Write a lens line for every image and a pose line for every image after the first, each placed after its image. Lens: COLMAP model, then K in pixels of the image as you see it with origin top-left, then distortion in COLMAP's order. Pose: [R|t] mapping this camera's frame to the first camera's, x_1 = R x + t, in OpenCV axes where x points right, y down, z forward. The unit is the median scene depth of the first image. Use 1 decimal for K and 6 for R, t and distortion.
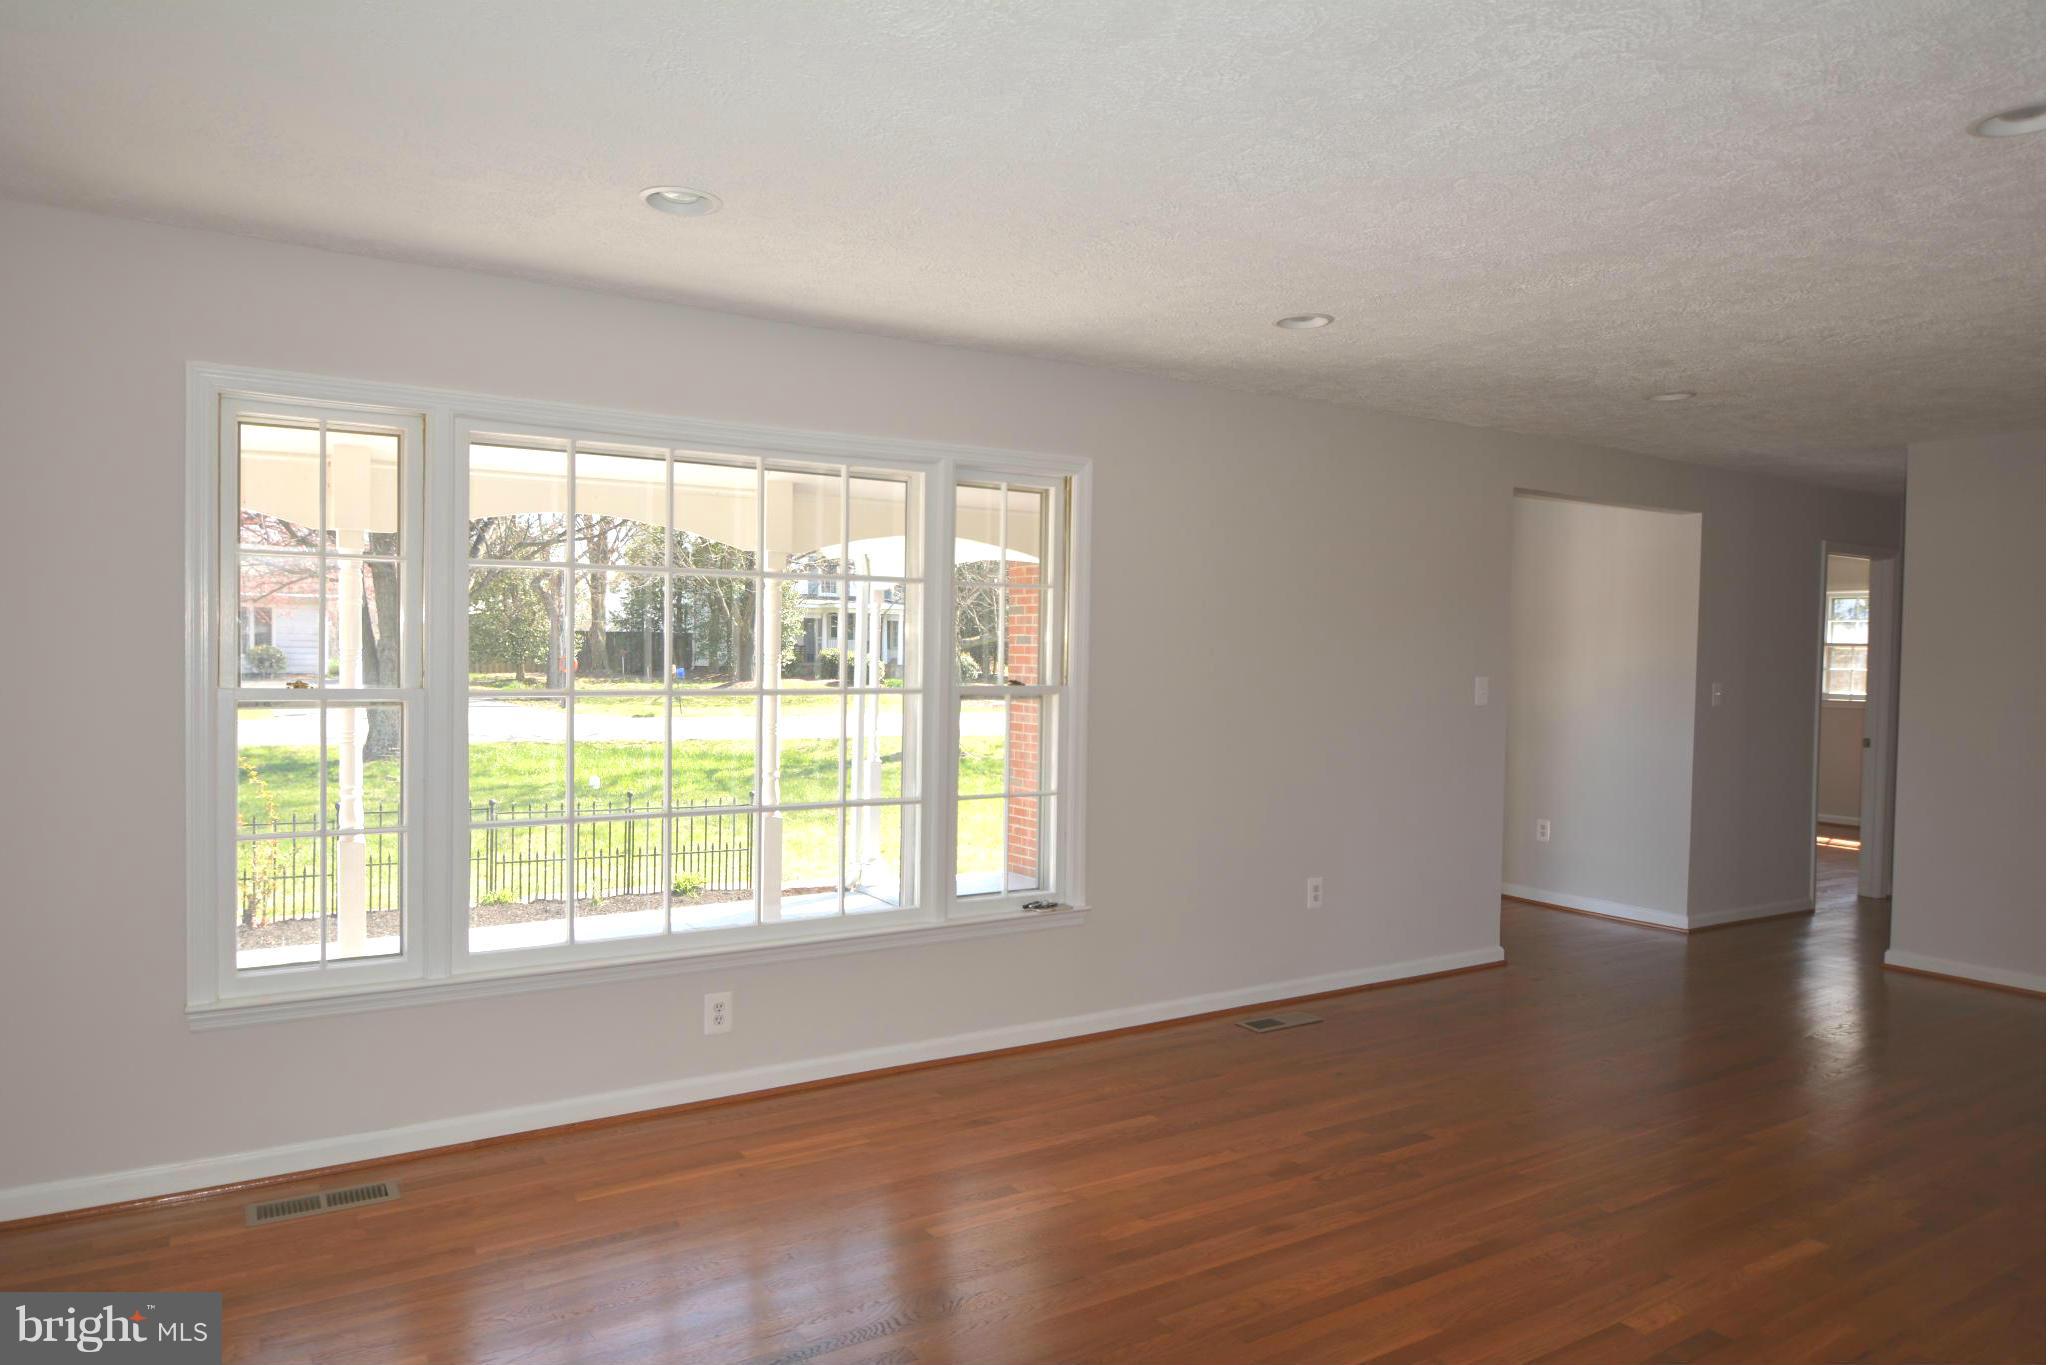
lens RADIAL K [[1334.2, 0, 1020.6], [0, 1334.2, 688.5], [0, 0, 1]] dist [0.004684, 0.001393]
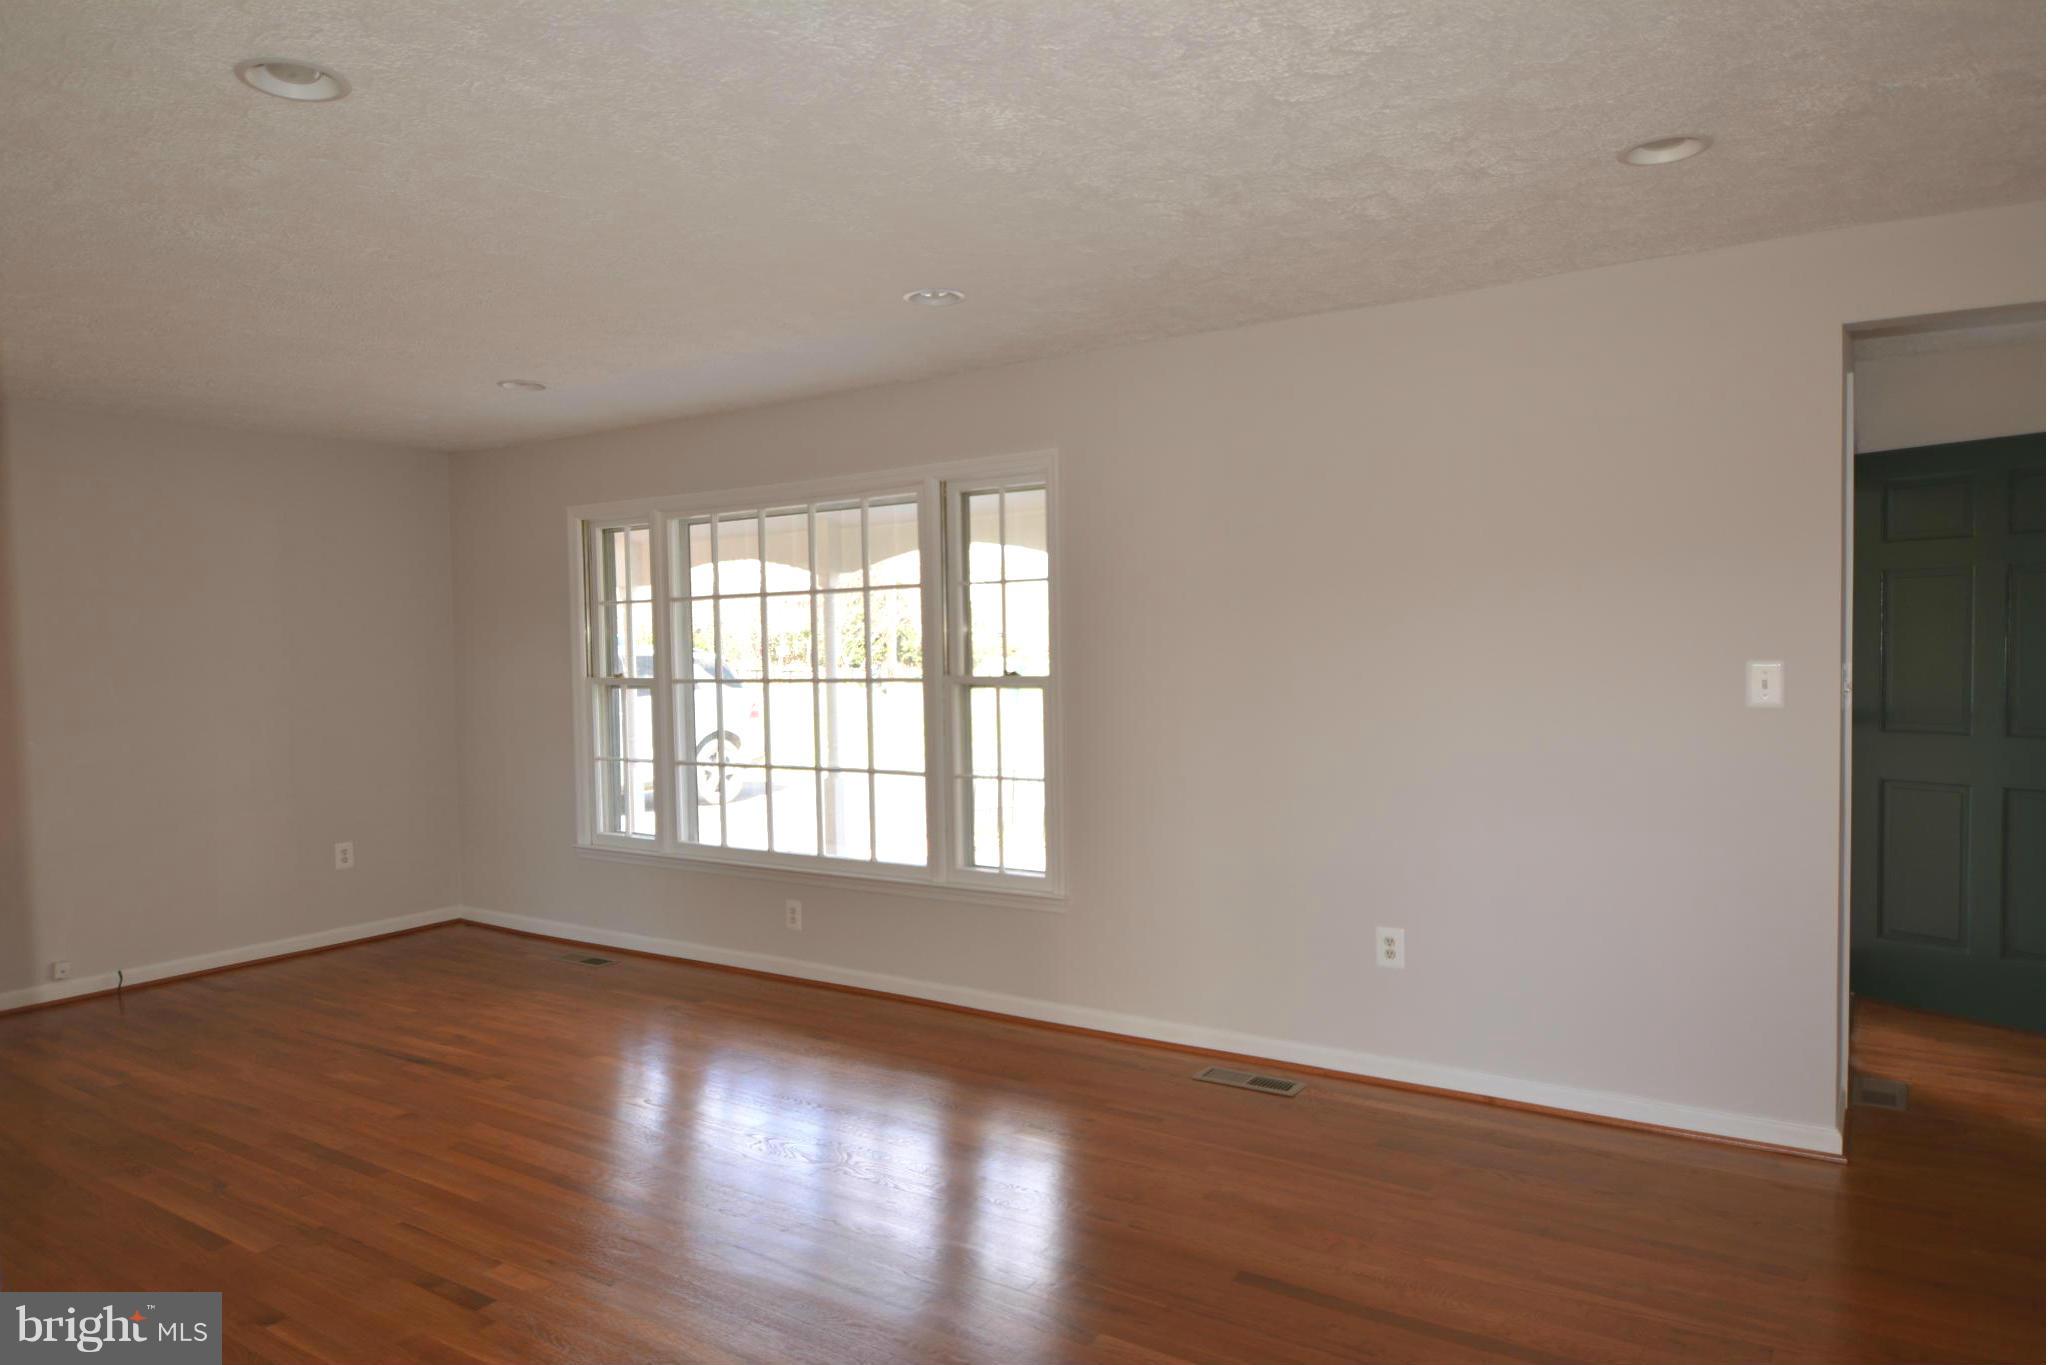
lens RADIAL K [[1334.2, 0, 1020.6], [0, 1334.2, 688.5], [0, 0, 1]] dist [0.004684, 0.001393]
pose [[0.404772, 0.015679, -0.914283, 1.084810], [0.002359, 0.999832, 0.018190, -0.012906], [0.914414, -0.009520, 0.404667, 0.645345]]
